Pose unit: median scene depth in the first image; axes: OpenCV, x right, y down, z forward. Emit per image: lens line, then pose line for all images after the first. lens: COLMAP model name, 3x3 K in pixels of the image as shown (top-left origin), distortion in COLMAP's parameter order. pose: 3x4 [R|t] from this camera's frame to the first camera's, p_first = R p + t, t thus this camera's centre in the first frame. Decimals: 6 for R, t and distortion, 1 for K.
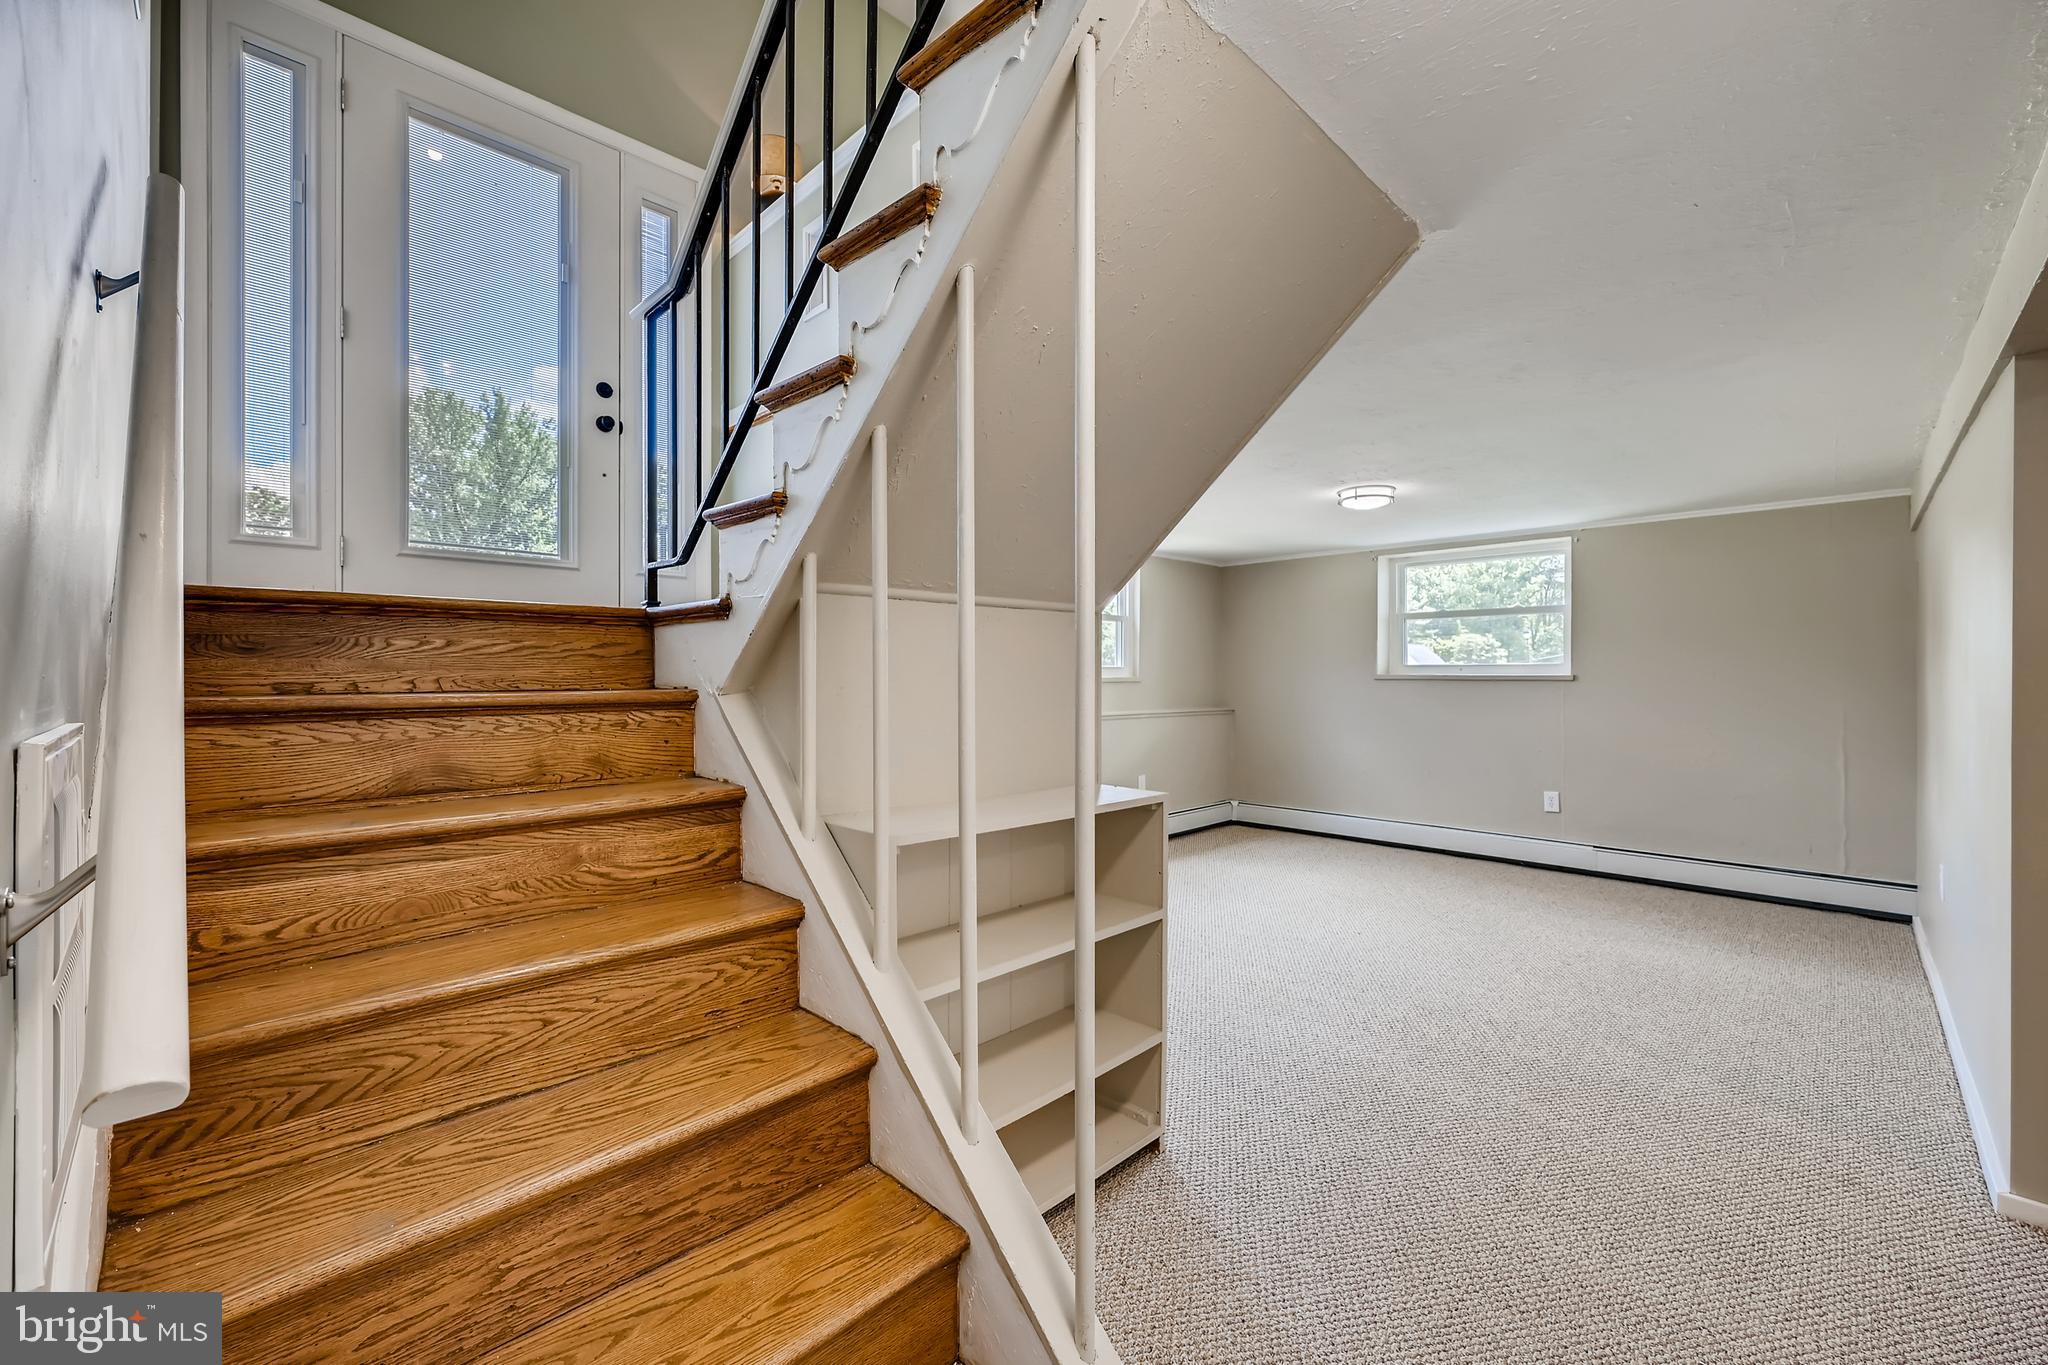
lens RADIAL K [[818.5, 0, 1023.7], [0, 818.5, 677.3], [0, 0, 1]] dist [0.000616, 0.000419]
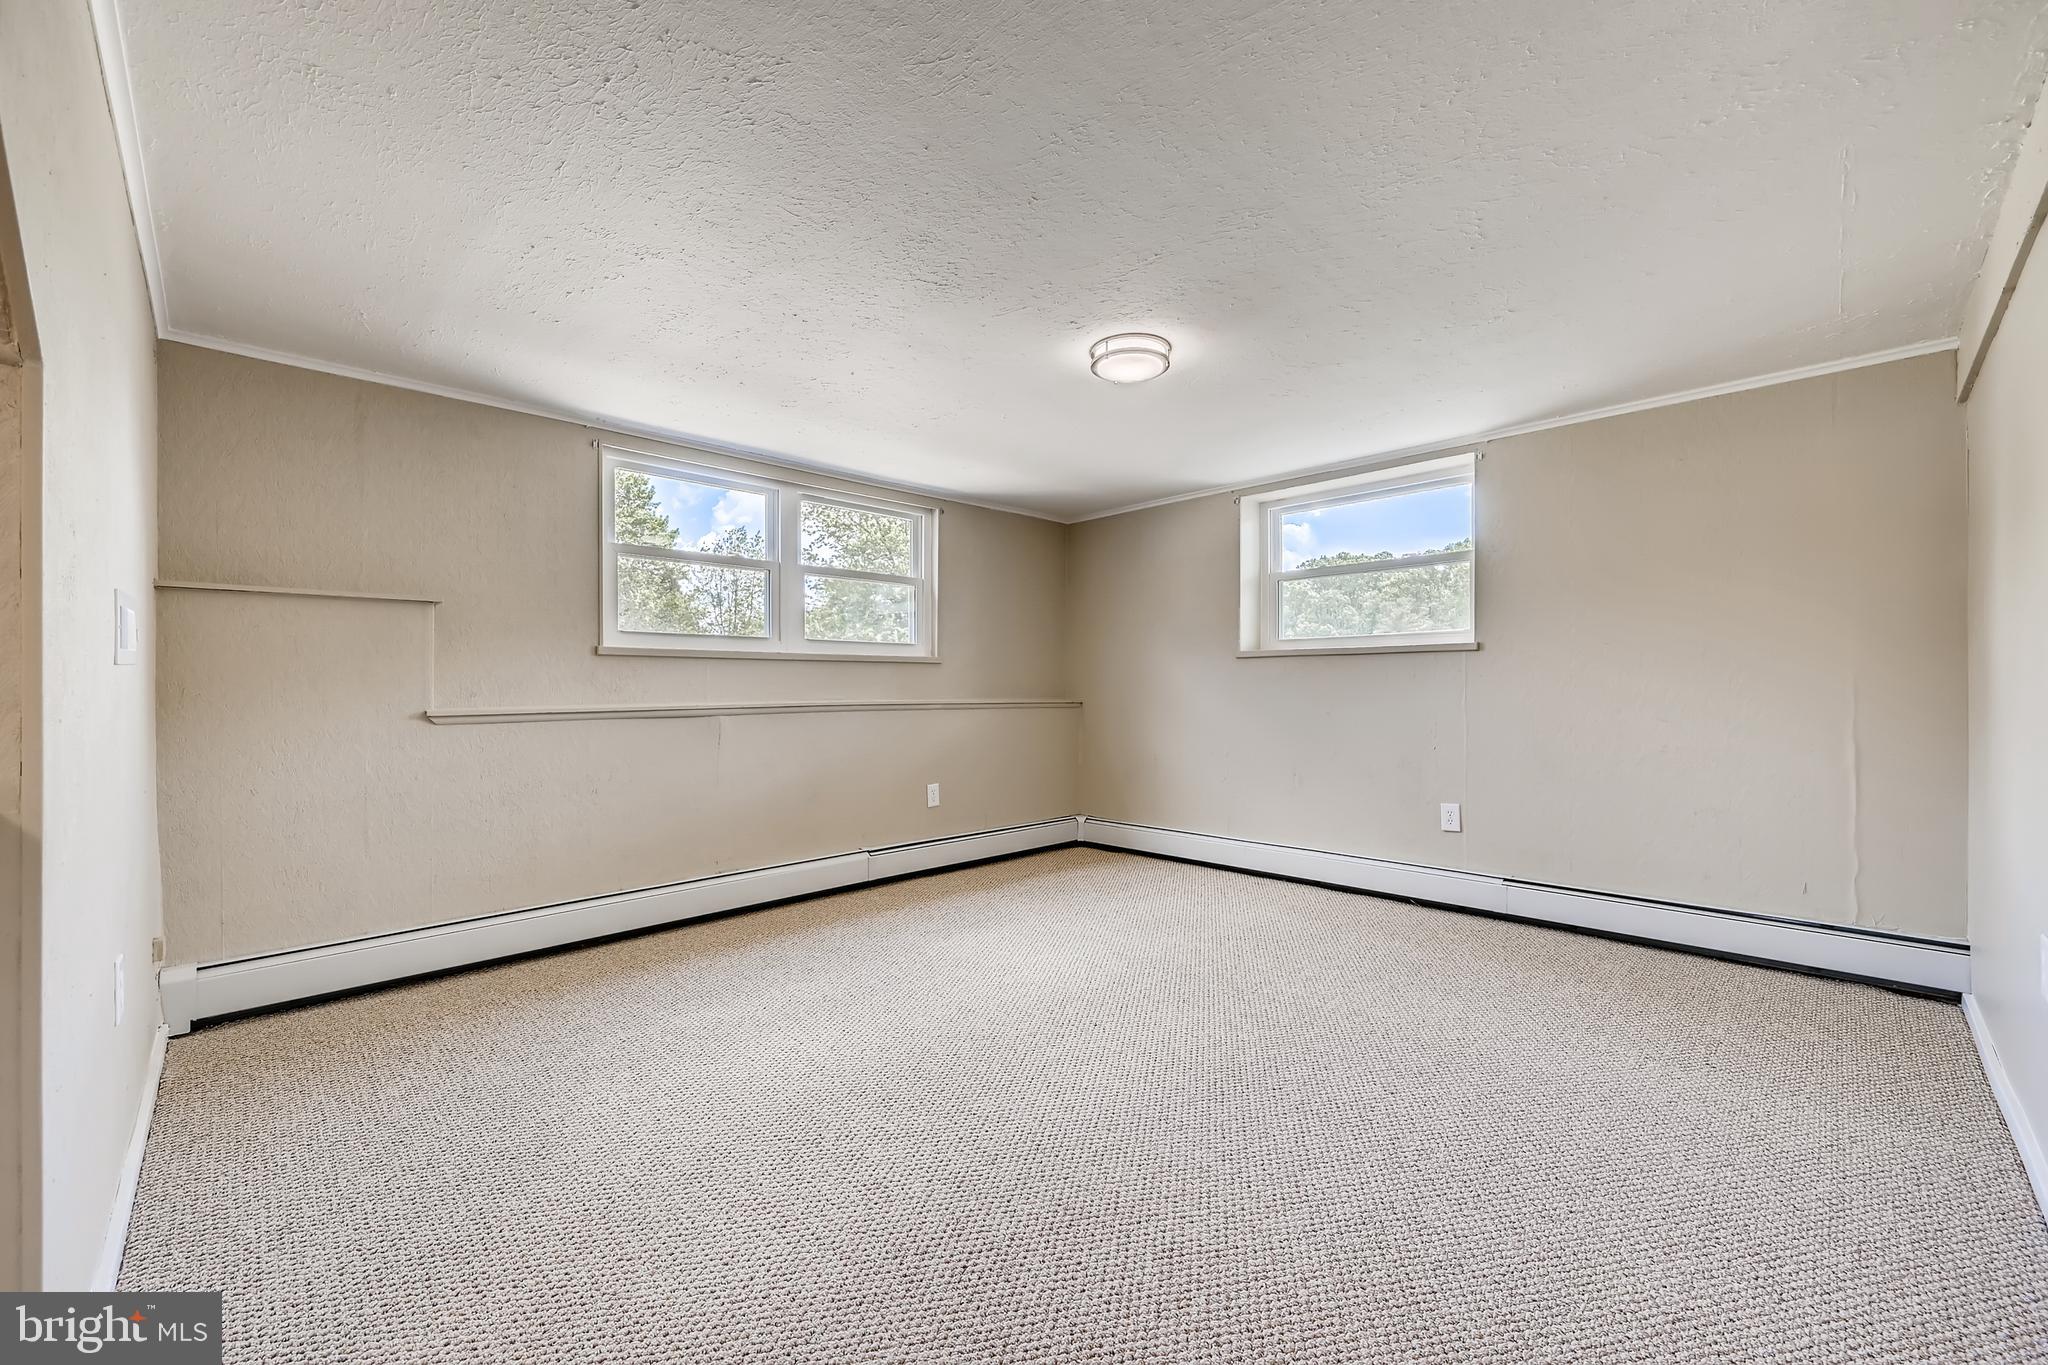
lens RADIAL K [[812.4, 0, 1027.3], [0, 812.4, 692.8], [0, 0, 1]] dist [0.003041, 0.000221]
pose [[0.999995, -0.002371, -0.001970, 0.270178], [0.002371, 0.999997, -0.000103, 0.040494], [0.001970, 0.000099, 0.999998, 0.275317]]
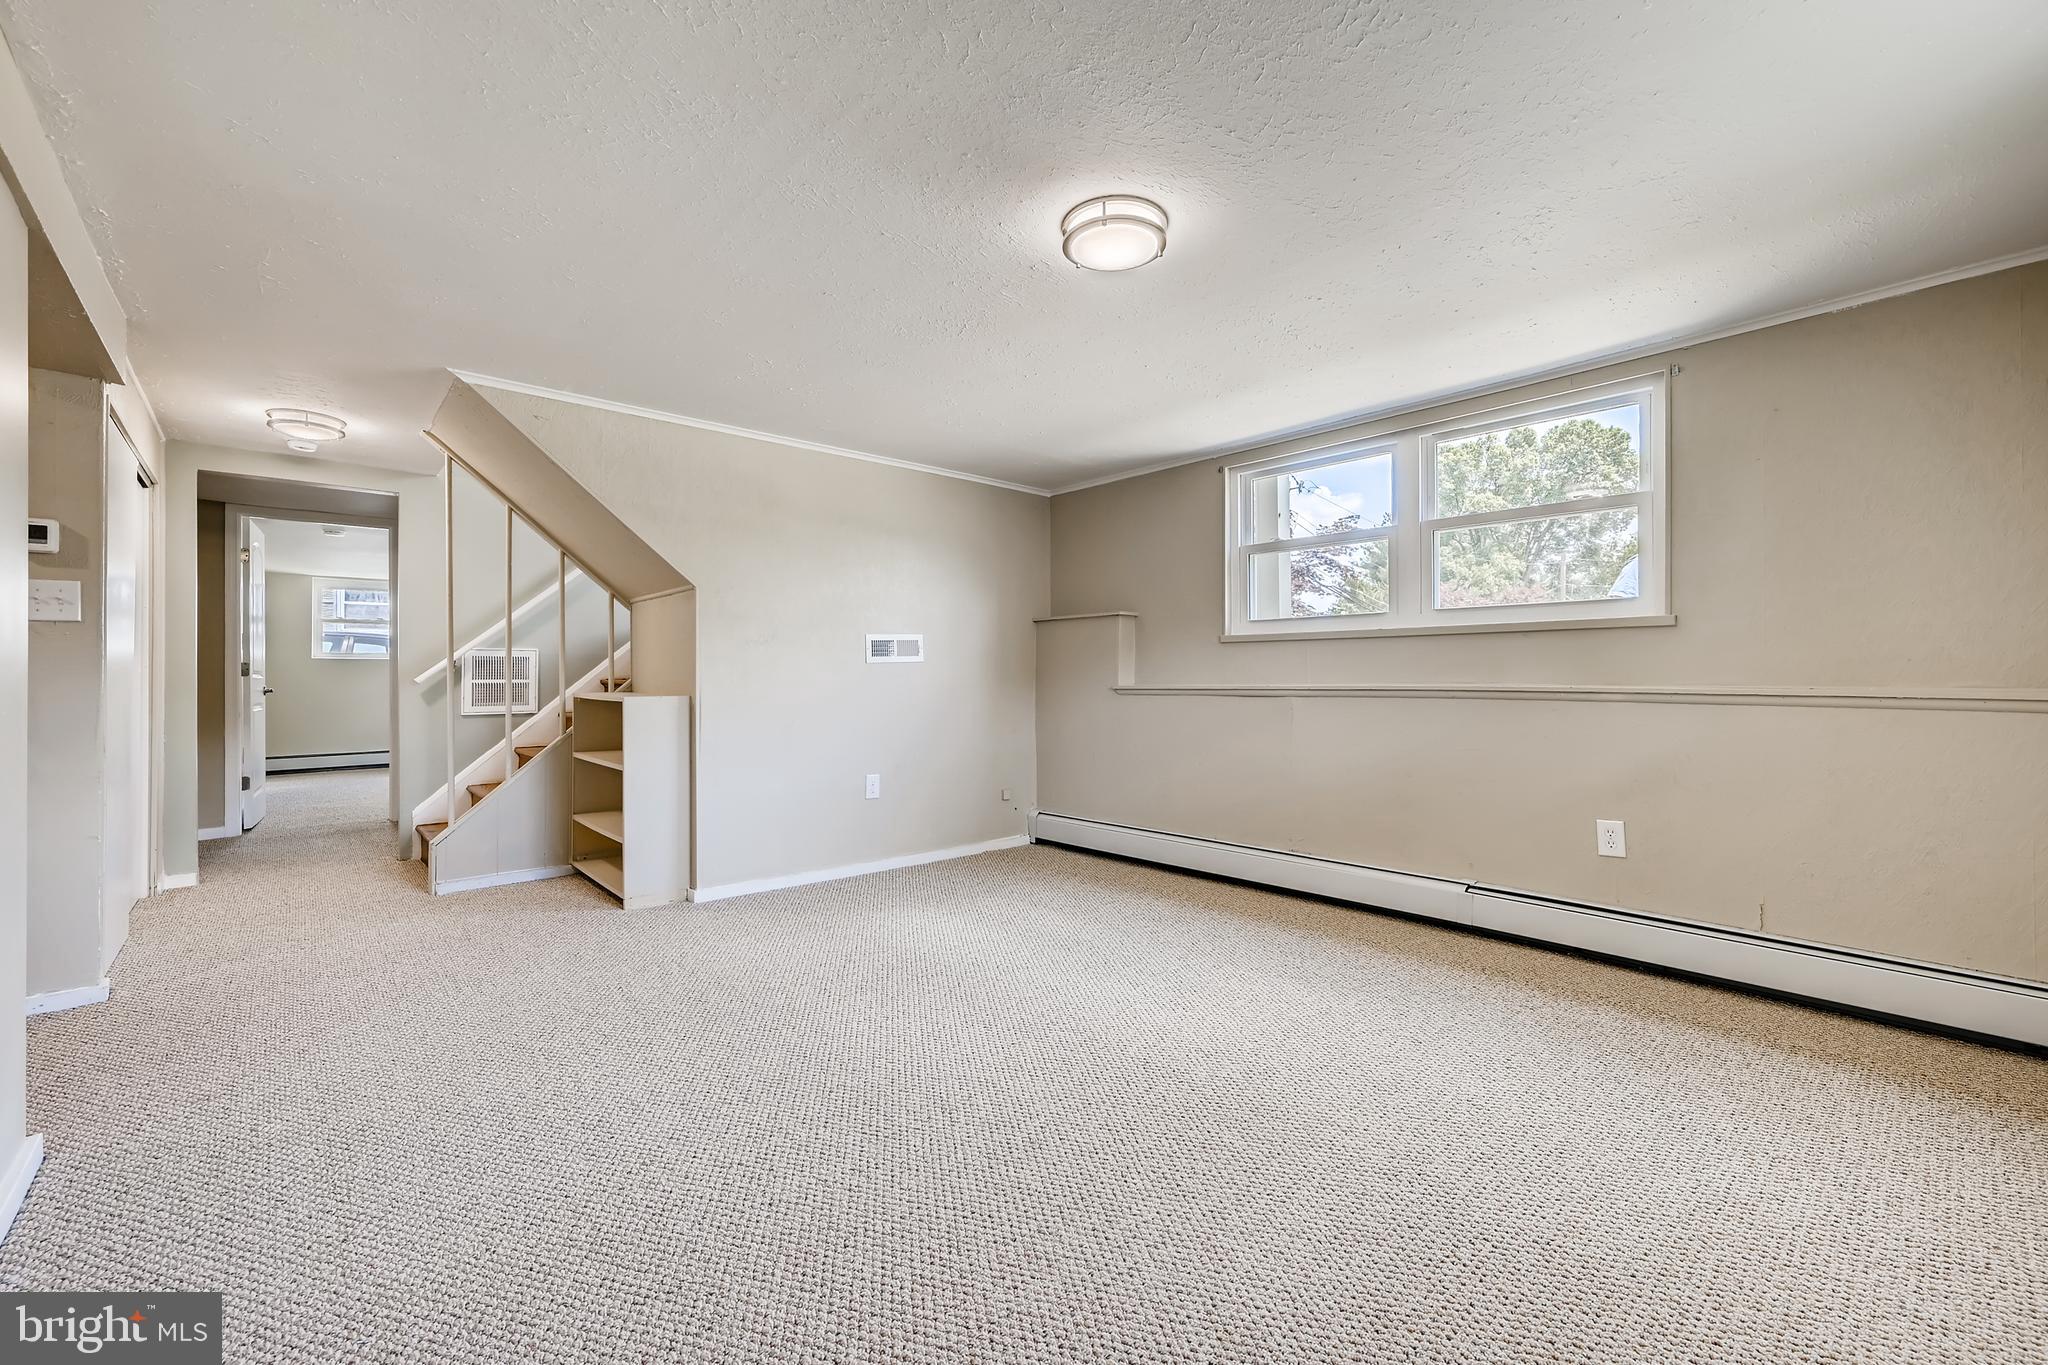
lens RADIAL K [[818.5, 0, 1023.7], [0, 818.5, 677.3], [0, 0, 1]] dist [0.000616, 0.000419]
pose [[-0.051294, 0.000569, -0.998683, 0.778543], [-0.000467, 1.000000, 0.000593, 0.042203], [0.998683, 0.000497, -0.051294, 0.826046]]
